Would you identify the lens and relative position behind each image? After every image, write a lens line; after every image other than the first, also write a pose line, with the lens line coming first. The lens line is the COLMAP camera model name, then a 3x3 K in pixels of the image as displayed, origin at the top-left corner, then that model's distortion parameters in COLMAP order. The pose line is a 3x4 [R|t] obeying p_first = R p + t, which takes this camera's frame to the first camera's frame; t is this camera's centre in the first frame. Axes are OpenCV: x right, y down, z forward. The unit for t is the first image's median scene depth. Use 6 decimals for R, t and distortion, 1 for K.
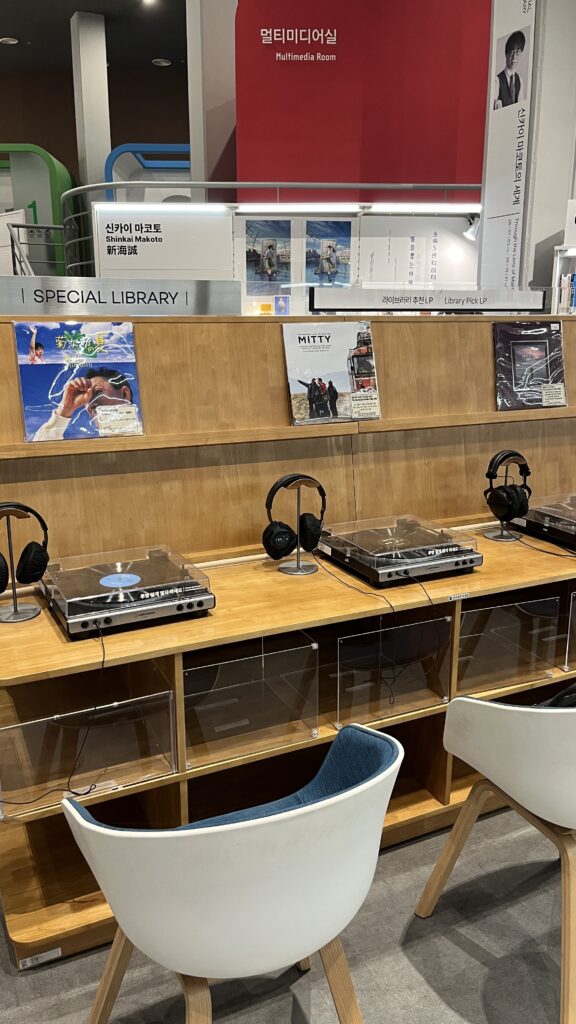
lens RADIAL K [[803.3, 0, 292.1], [0, 803.3, 519.2], [0, 0, 1]] dist [0.009549, -0.009408]
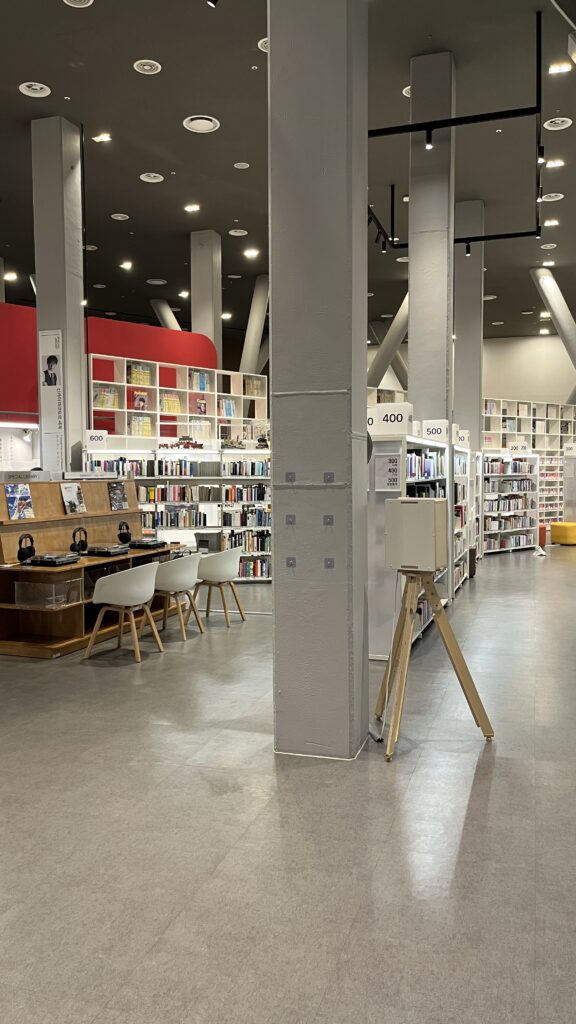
lens RADIAL K [[803.3, 0, 289.6], [0, 803.3, 511.8], [0, 0, 1]] dist [0.009549, -0.009408]
pose [[0.732186, -0.041338, 0.679849, -1.371806], [0.175137, 0.976020, -0.129274, 0.392789], [-0.658203, 0.213719, 0.721868, -1.687111]]
